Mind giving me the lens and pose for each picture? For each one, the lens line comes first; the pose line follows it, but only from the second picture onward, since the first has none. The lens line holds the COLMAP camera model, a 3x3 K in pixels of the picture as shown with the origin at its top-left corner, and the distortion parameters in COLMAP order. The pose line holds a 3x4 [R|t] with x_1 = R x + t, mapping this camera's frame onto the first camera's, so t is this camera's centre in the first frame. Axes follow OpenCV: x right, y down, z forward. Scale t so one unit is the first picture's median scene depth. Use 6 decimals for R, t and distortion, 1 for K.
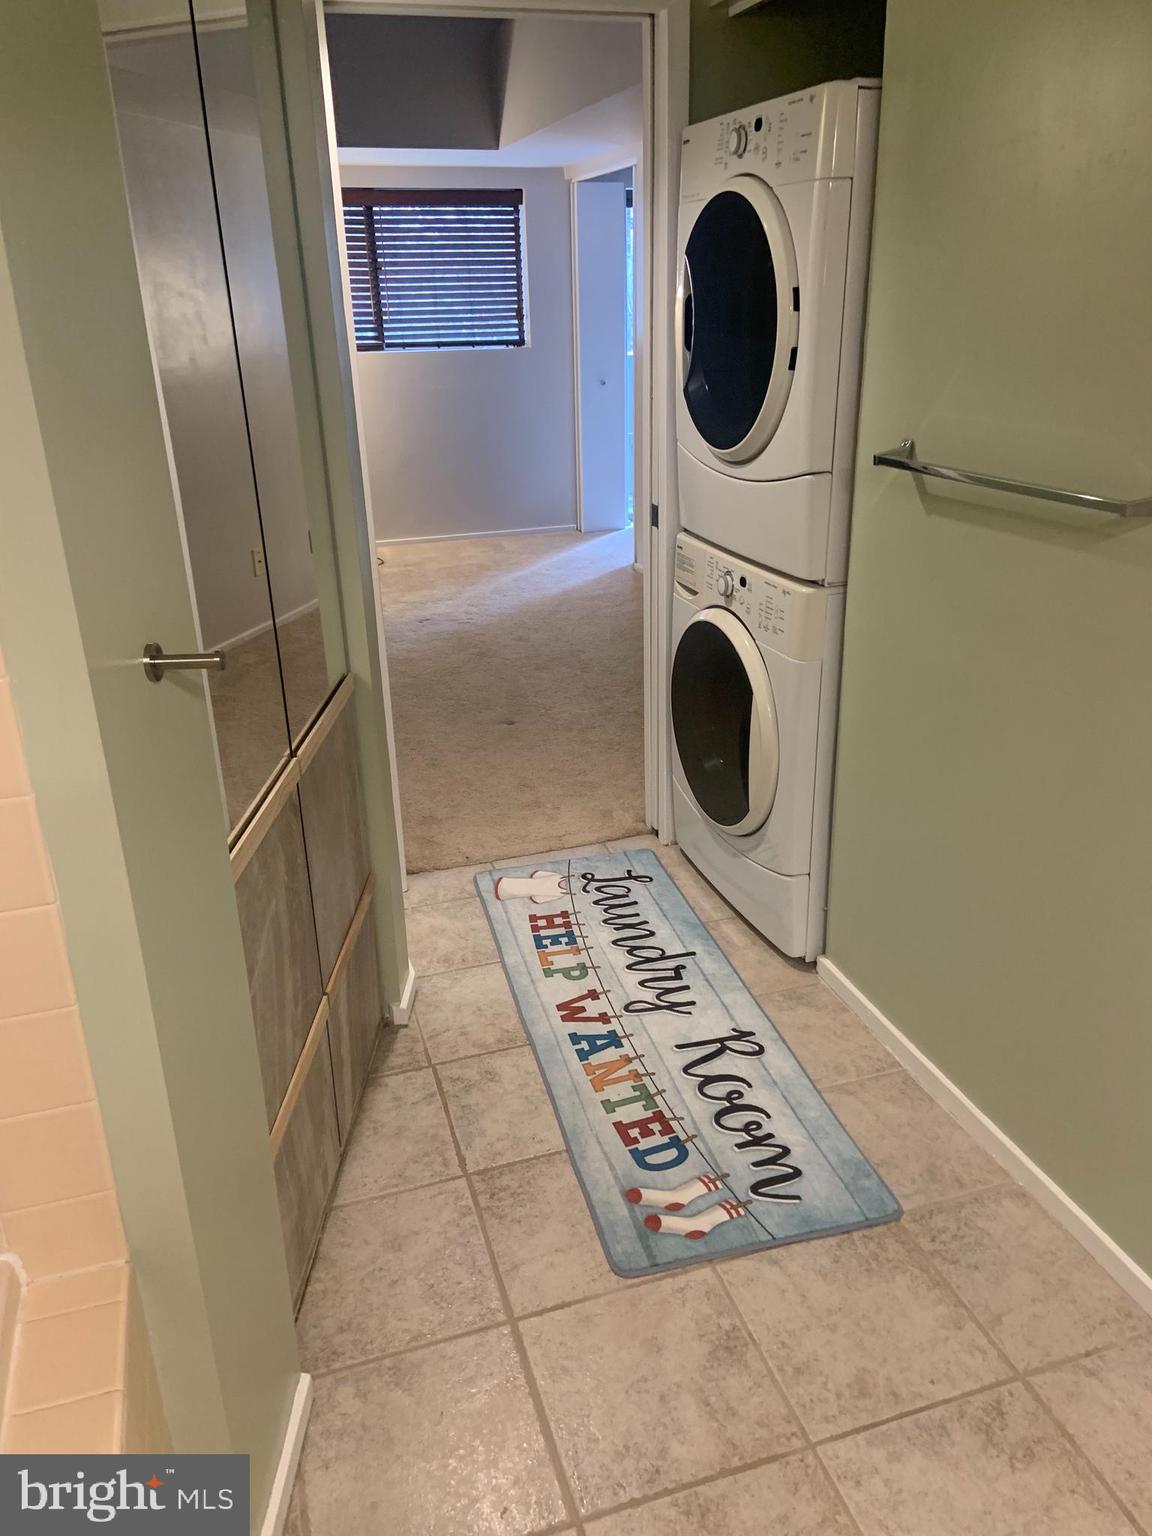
lens RADIAL K [[1144.4, 0, 592.9], [0, 1144.4, 771.0], [0, 0, 1]] dist [0.107352, -0.120308]
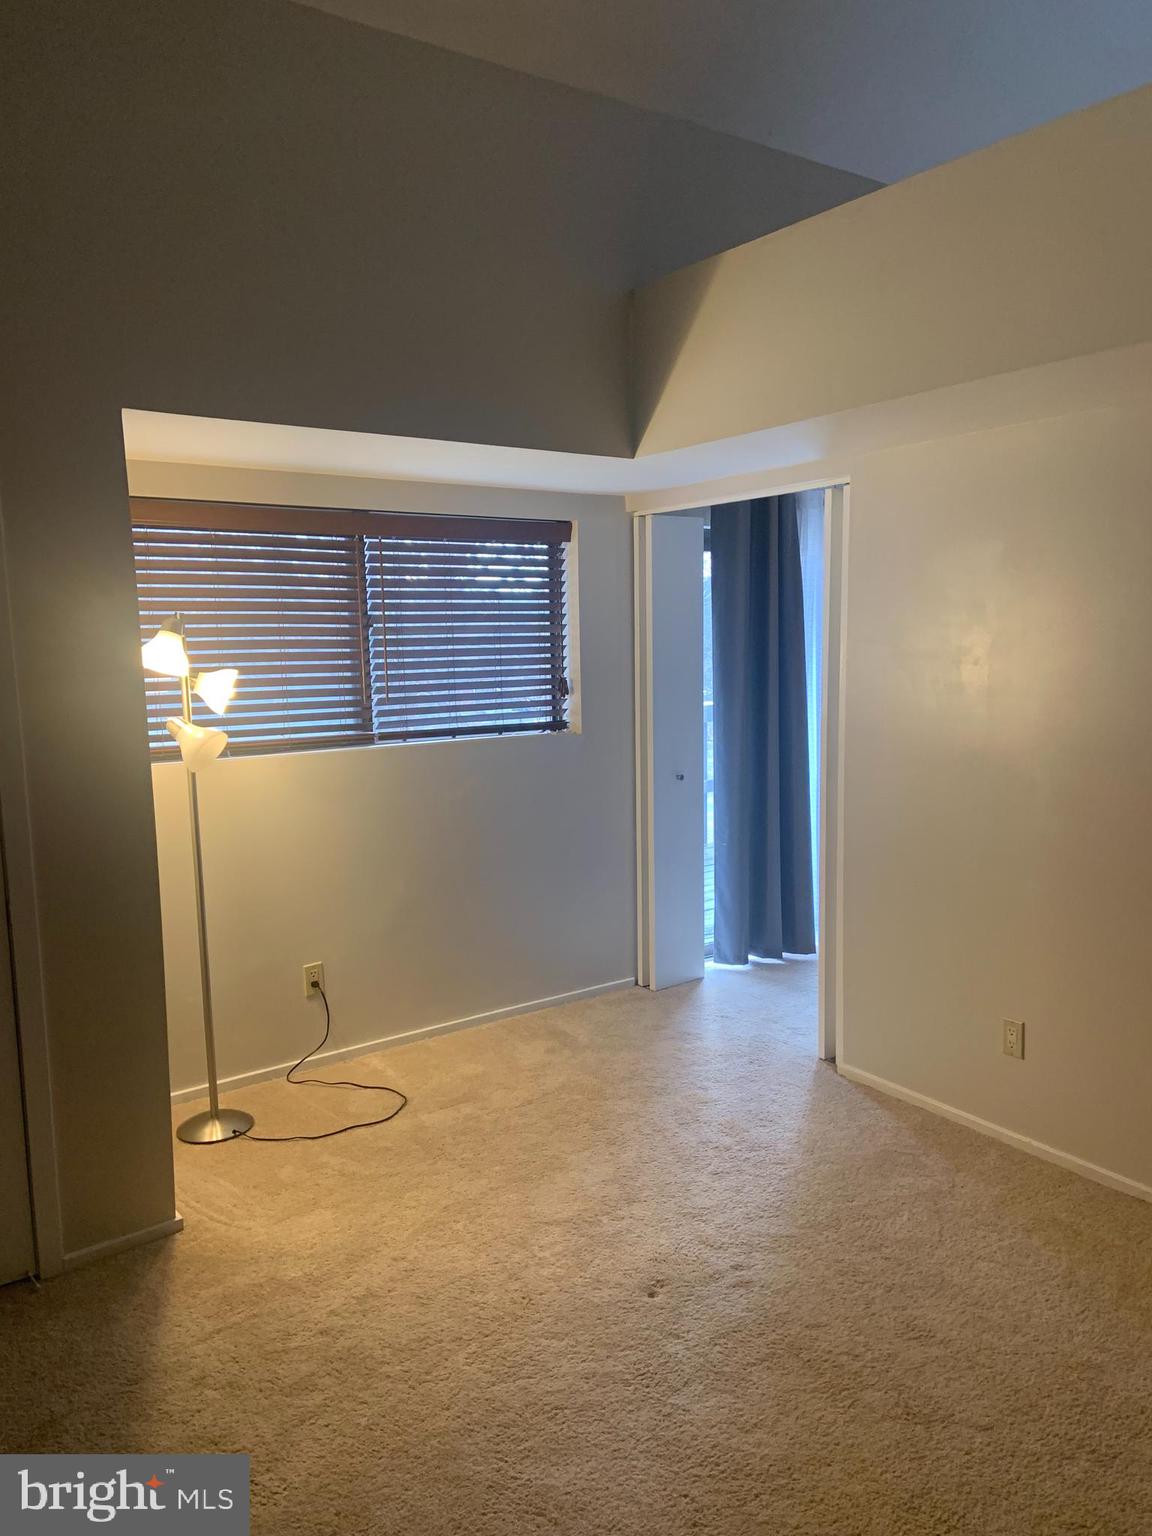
lens RADIAL K [[1144.4, 0, 592.9], [0, 1144.4, 771.0], [0, 0, 1]] dist [0.107352, -0.120308]
pose [[0.953075, -0.029199, 0.301323, -0.256892], [0.110975, 0.959748, -0.258007, -0.177602], [-0.281660, 0.279339, 0.917953, 0.407543]]
